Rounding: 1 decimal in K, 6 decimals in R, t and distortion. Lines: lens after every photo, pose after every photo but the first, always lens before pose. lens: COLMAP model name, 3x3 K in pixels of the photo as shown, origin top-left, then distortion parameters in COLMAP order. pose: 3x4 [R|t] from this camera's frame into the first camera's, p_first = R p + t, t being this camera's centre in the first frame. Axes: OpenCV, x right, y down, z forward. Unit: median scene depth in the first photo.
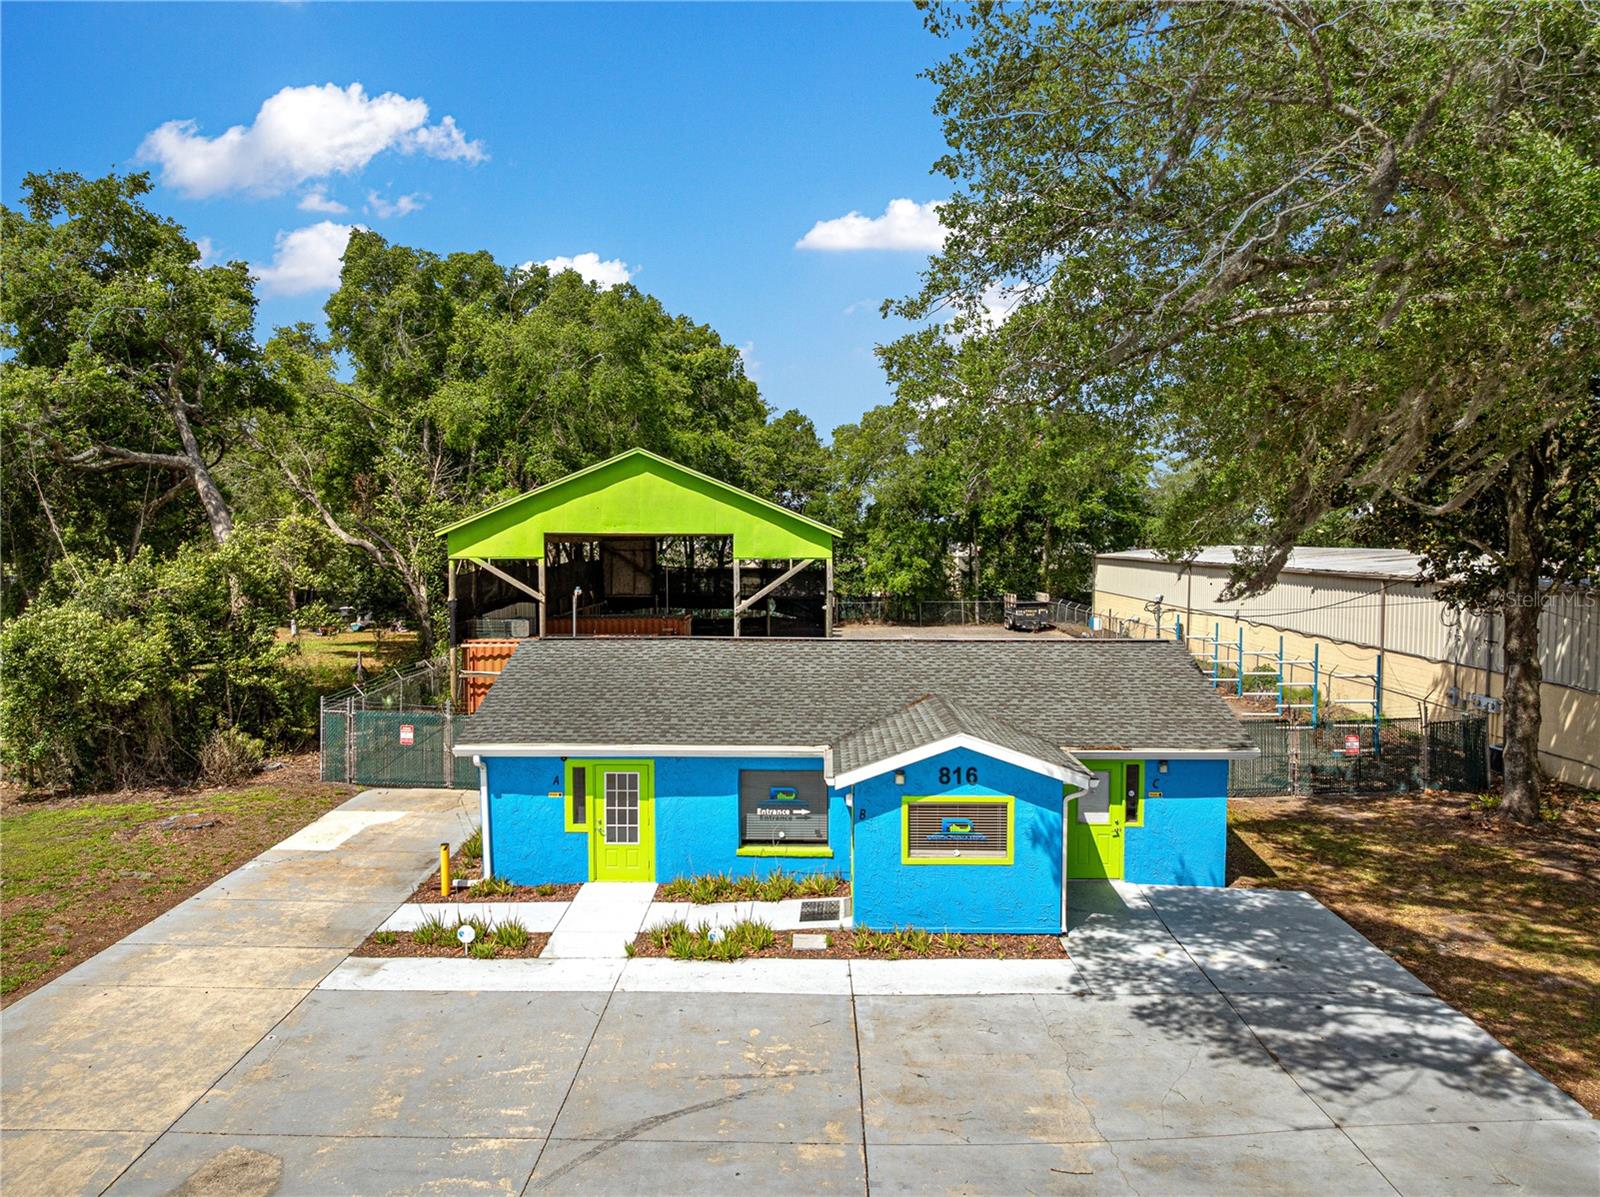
lens RADIAL K [[1130.8, 0, 798.8], [0, 1130.8, 539.4], [0, 0, 1]] dist [-0.052982, 0.003879]
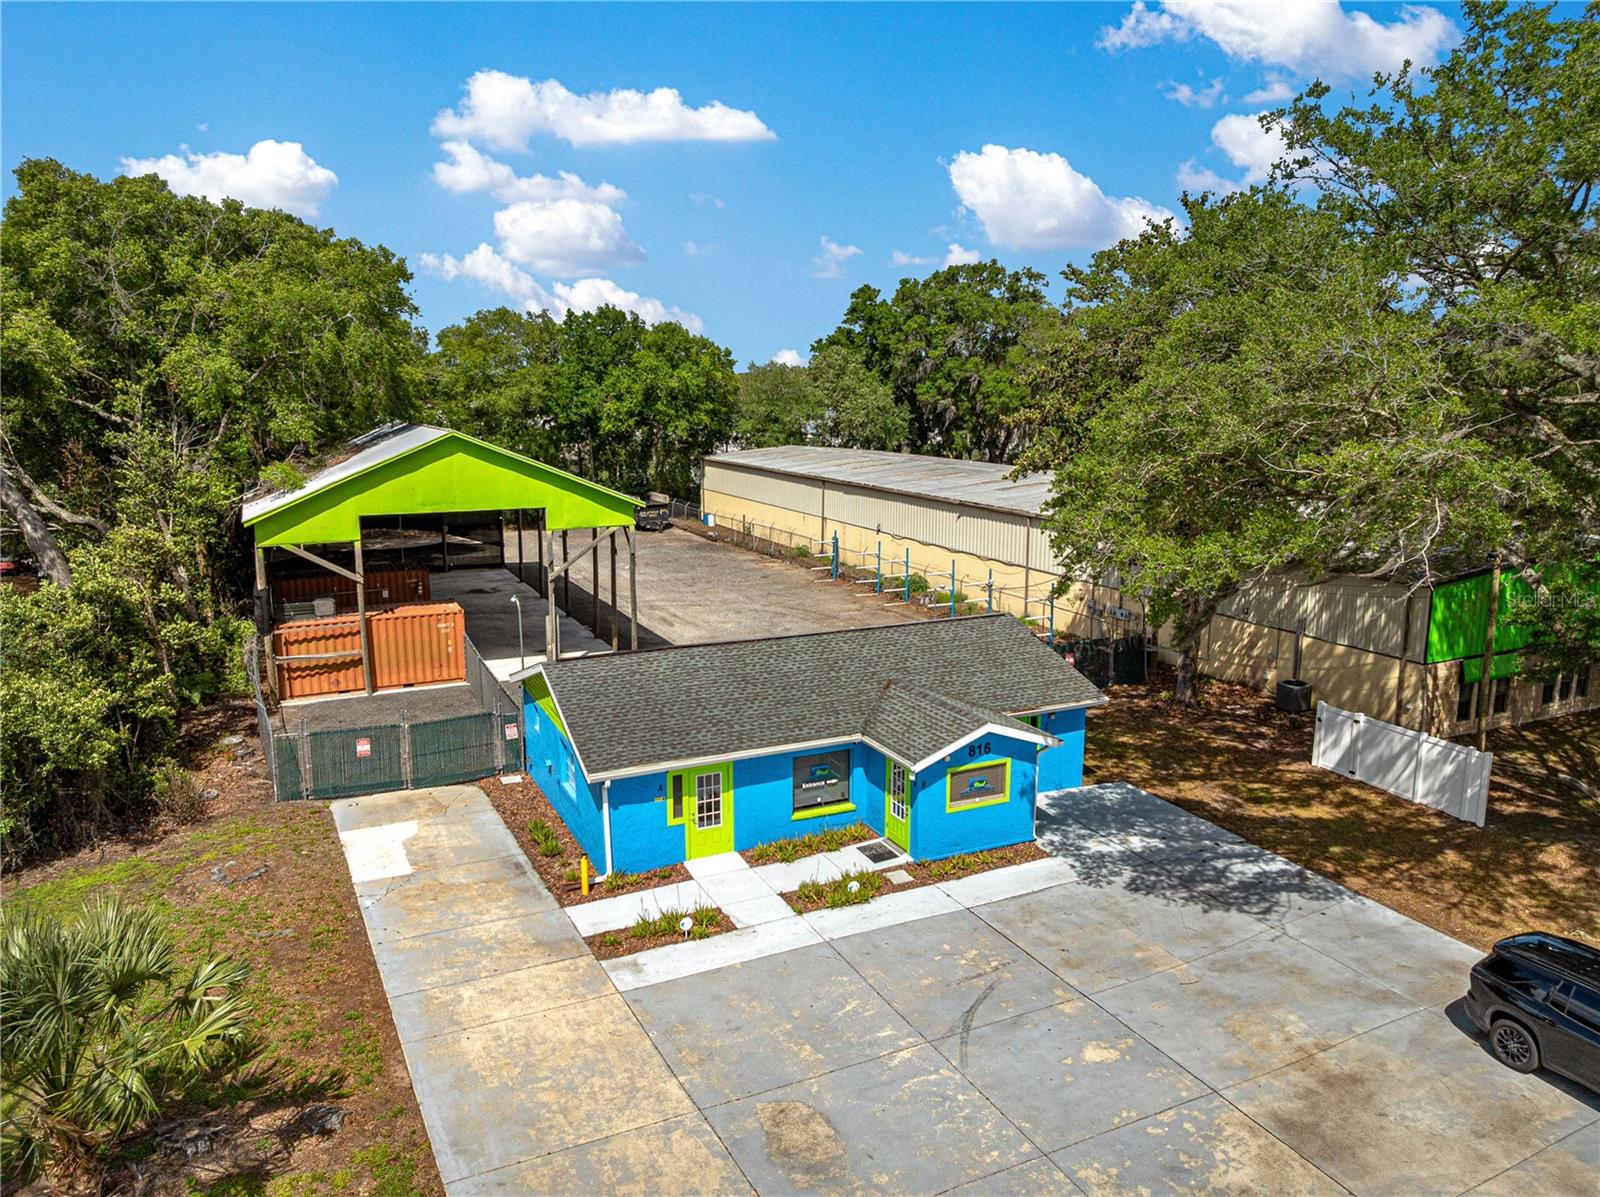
lens RADIAL K [[1131.8, 0, 800.0], [0, 1131.8, 598.5], [0, 0, 1]] dist [-0.028160, 0.002306]
pose [[0.897021, -0.084339, 0.433866, -0.610539], [0.003667, 0.983012, 0.183507, -0.224834], [-0.441972, -0.163018, 0.882092, -0.140828]]
